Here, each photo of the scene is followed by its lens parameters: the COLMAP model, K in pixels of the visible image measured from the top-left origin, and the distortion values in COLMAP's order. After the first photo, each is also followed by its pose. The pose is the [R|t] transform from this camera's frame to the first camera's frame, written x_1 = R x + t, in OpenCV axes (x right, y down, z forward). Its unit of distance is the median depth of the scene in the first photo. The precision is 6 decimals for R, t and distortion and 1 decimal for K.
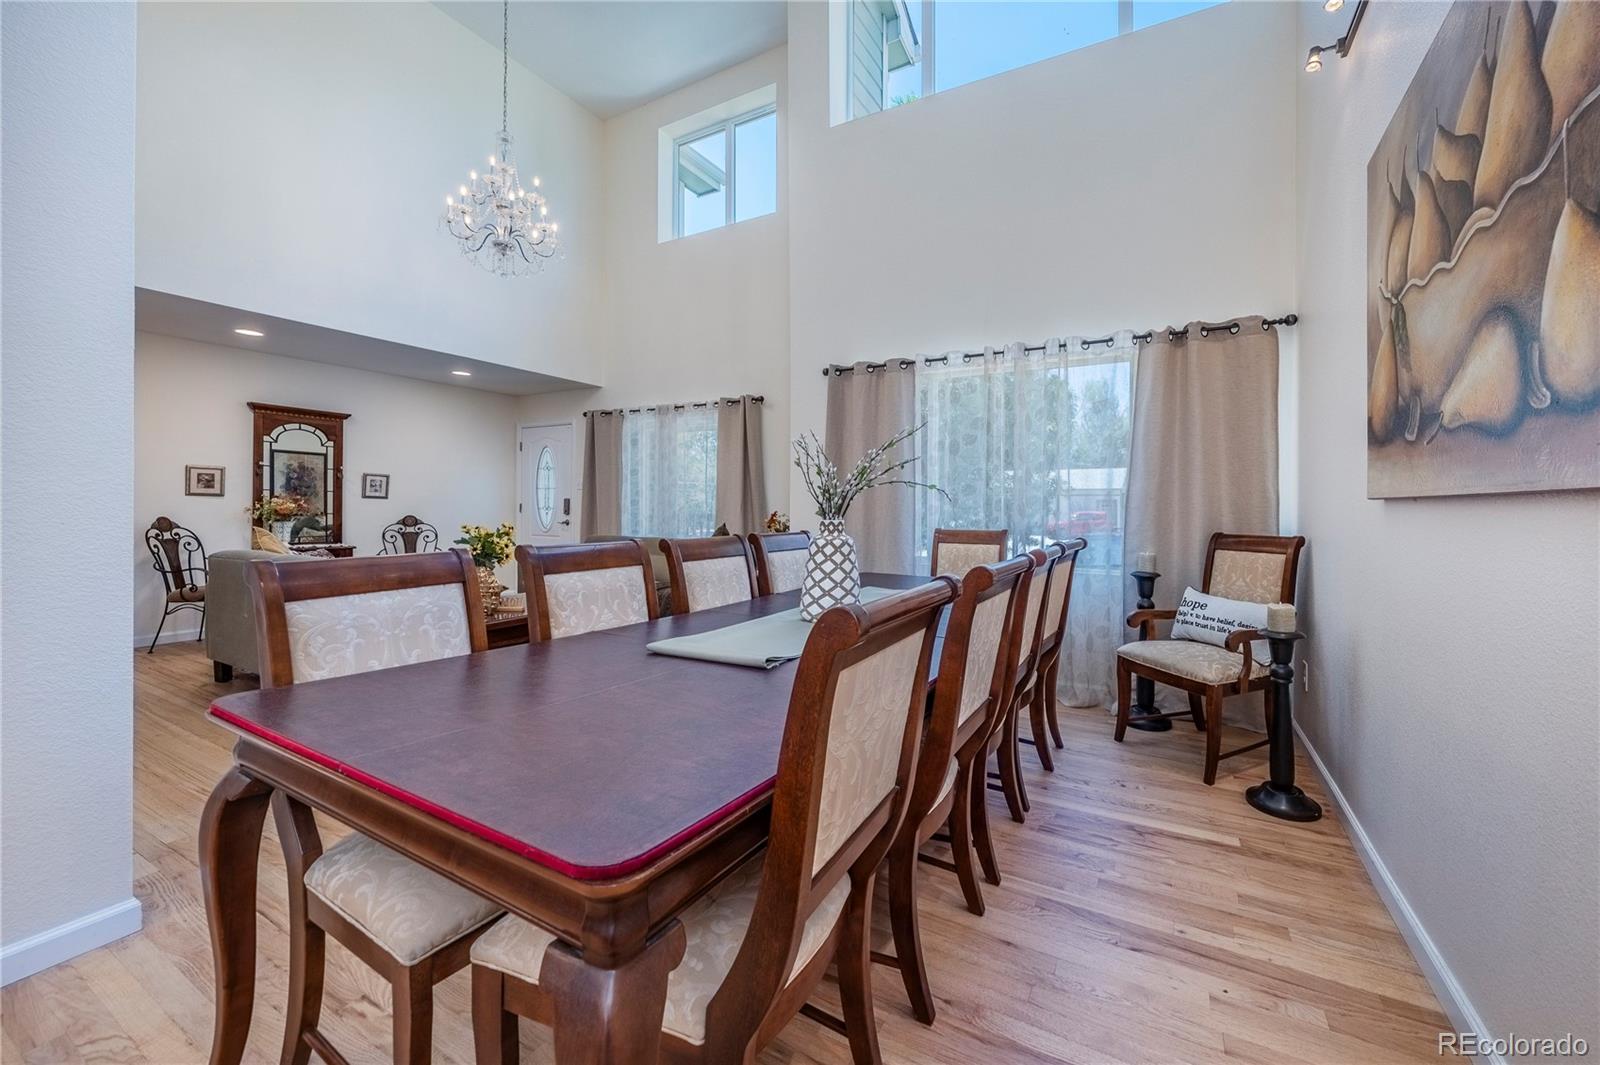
lens RADIAL K [[591.8, 0, 866.2], [0, 591.8, 510.2], [0, 0, 1]] dist [-0.001008, -0.000084]
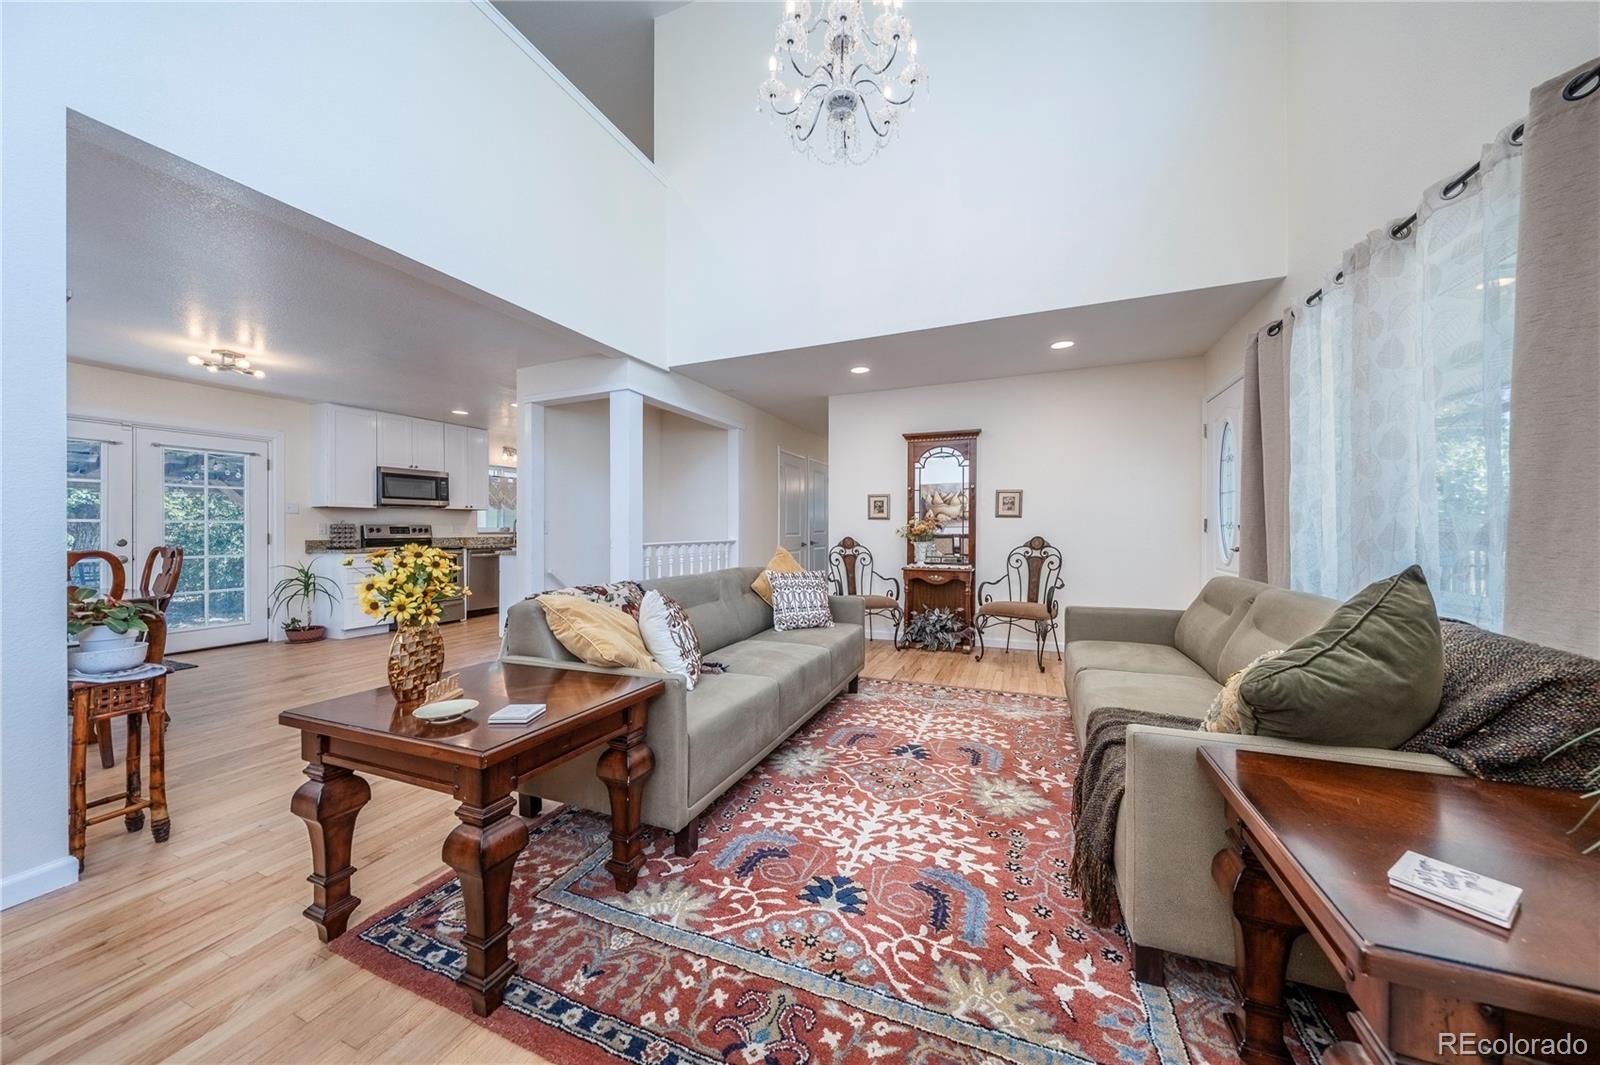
lens RADIAL K [[551.4, 0, 802.8], [0, 551.4, 529.1], [0, 0, 1]] dist [-0.001917, -0.000191]
pose [[0.078556, -0.009587, -0.996864, -0.065501], [0.003788, 0.999949, -0.009319, 0.007470], [0.996902, -0.003044, 0.078589, 1.213934]]
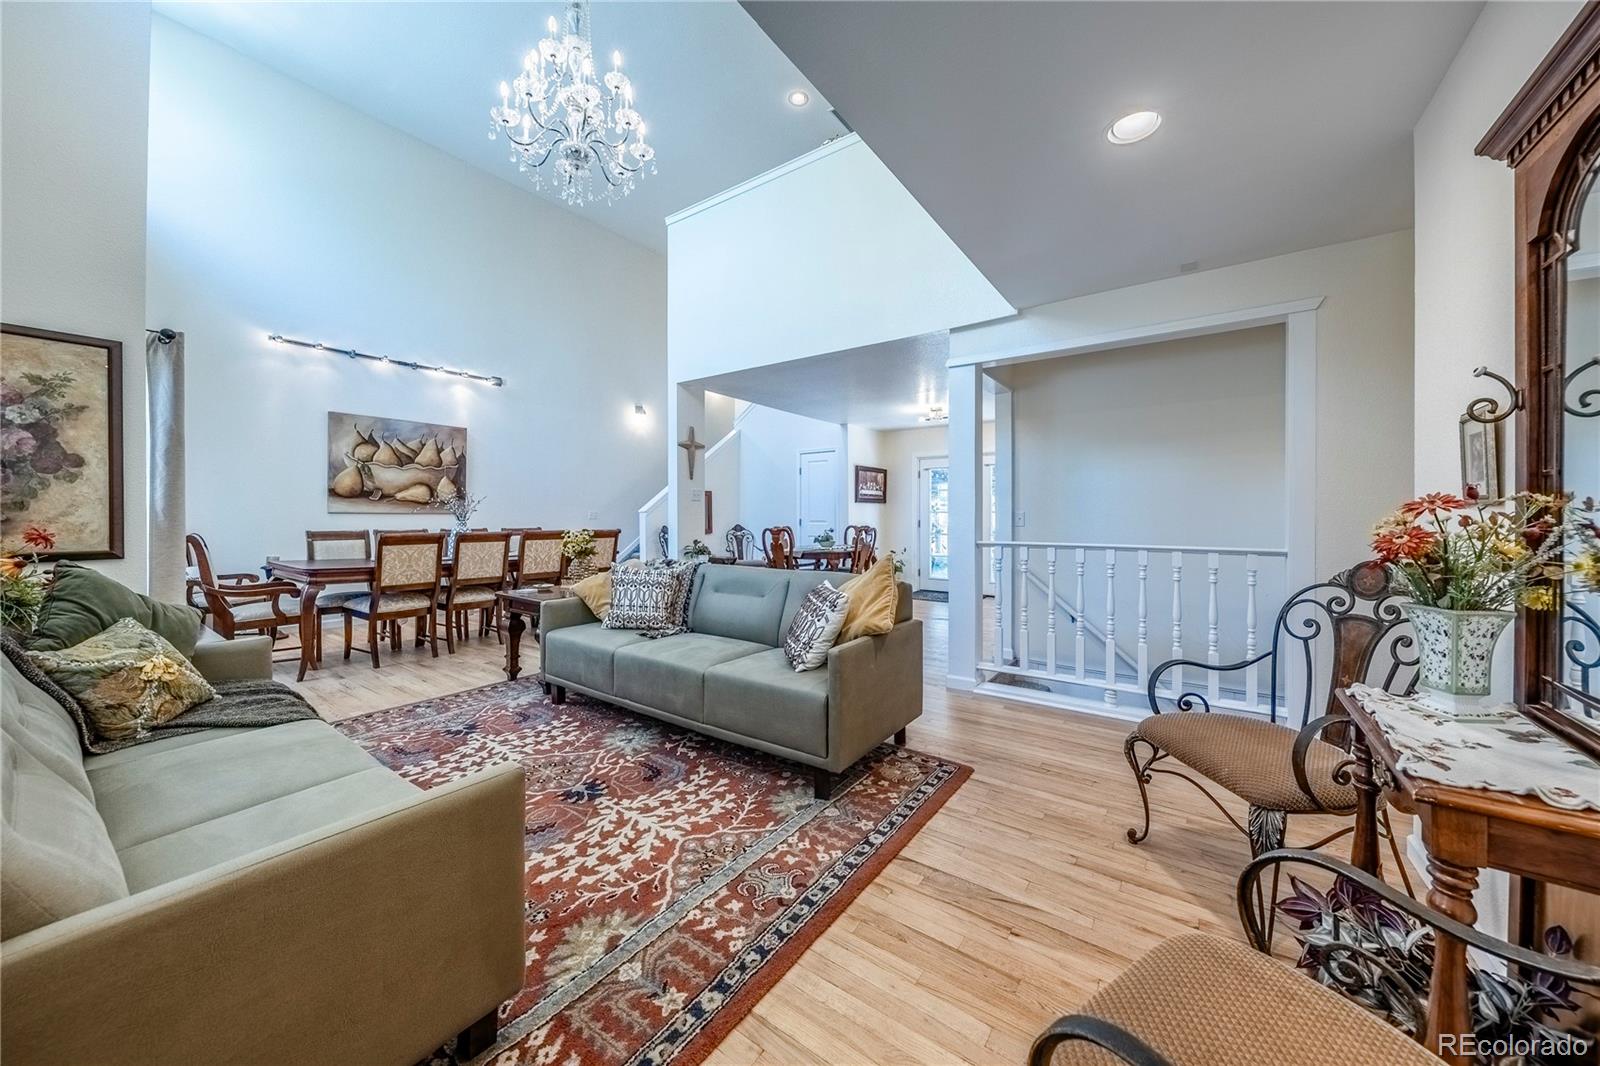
lens RADIAL K [[555.0, 0, 797.4], [0, 555.0, 518.5], [0, 0, 1]] dist [-0.000710, -0.000258]
pose [[-0.986793, -0.010587, 0.161642, -1.314422], [-0.008842, 0.999895, 0.011512, -0.028129], [-0.161747, 0.009930, -0.986782, 2.133617]]
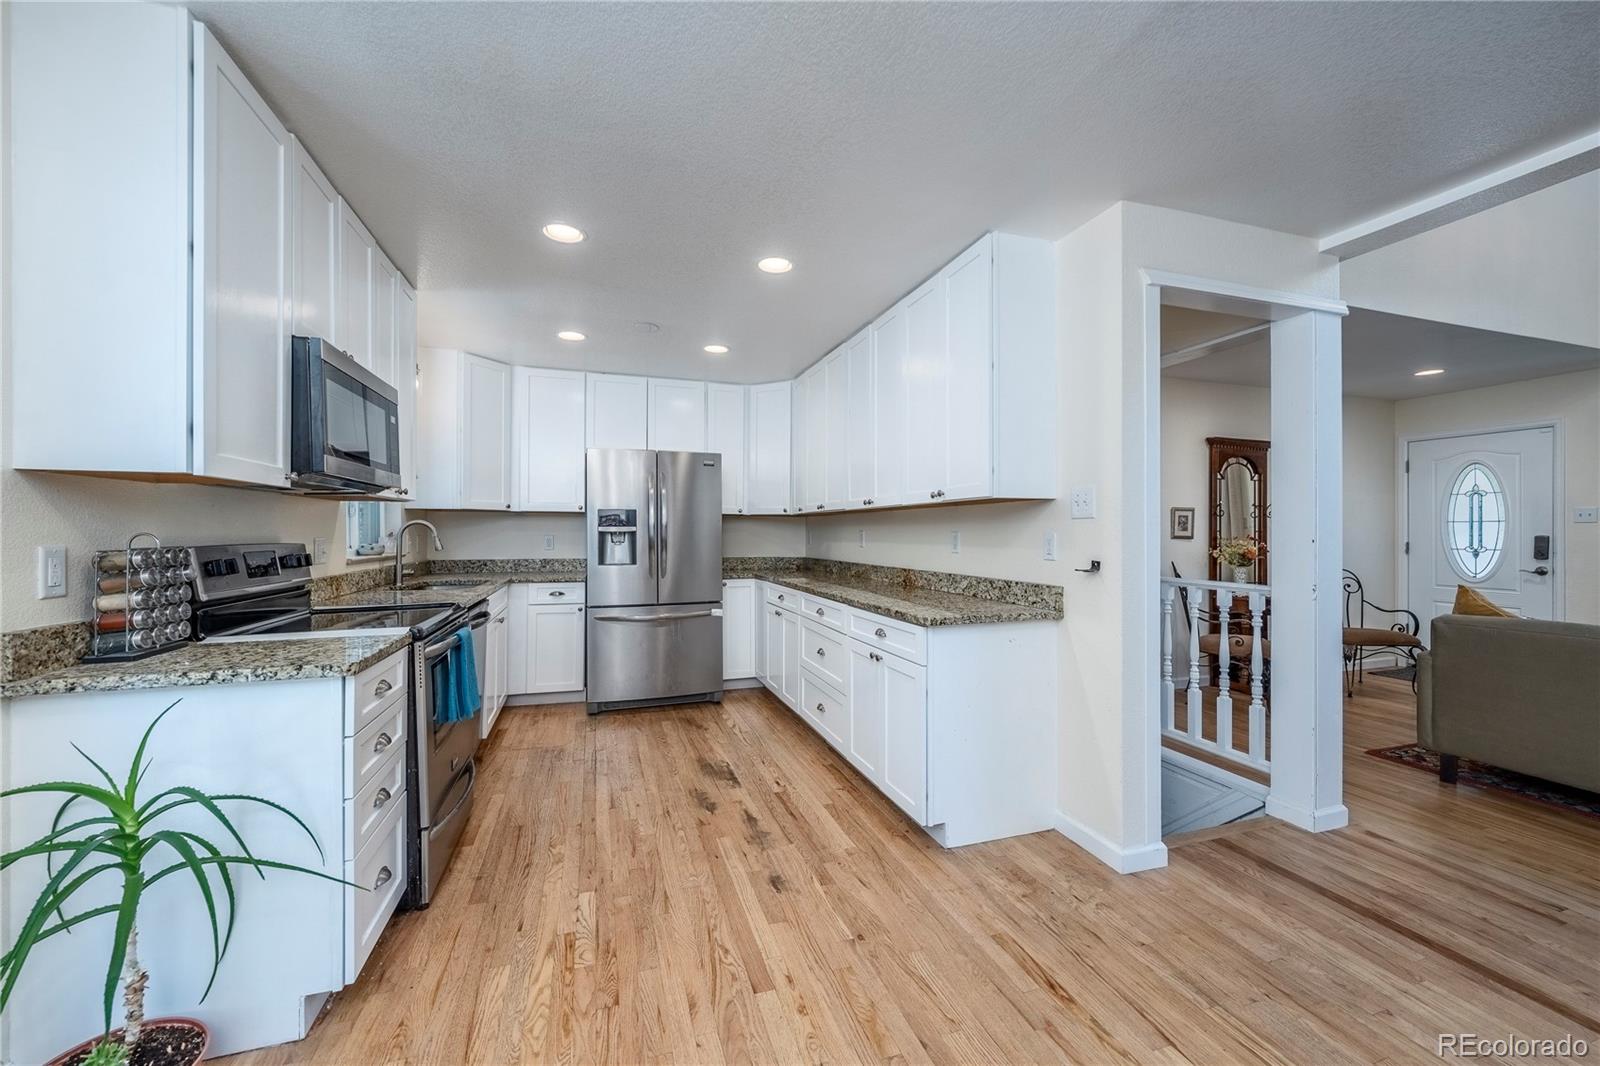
lens RADIAL K [[621.8, 0, 810.2], [0, 621.8, 531.5], [0, 0, 1]] dist [0.001745, 0.000831]
pose [[0.717294, -0.006715, -0.696738, -1.362259], [0.000631, 0.999959, -0.008988, -0.043578], [0.696770, 0.006007, 0.717269, -0.231860]]
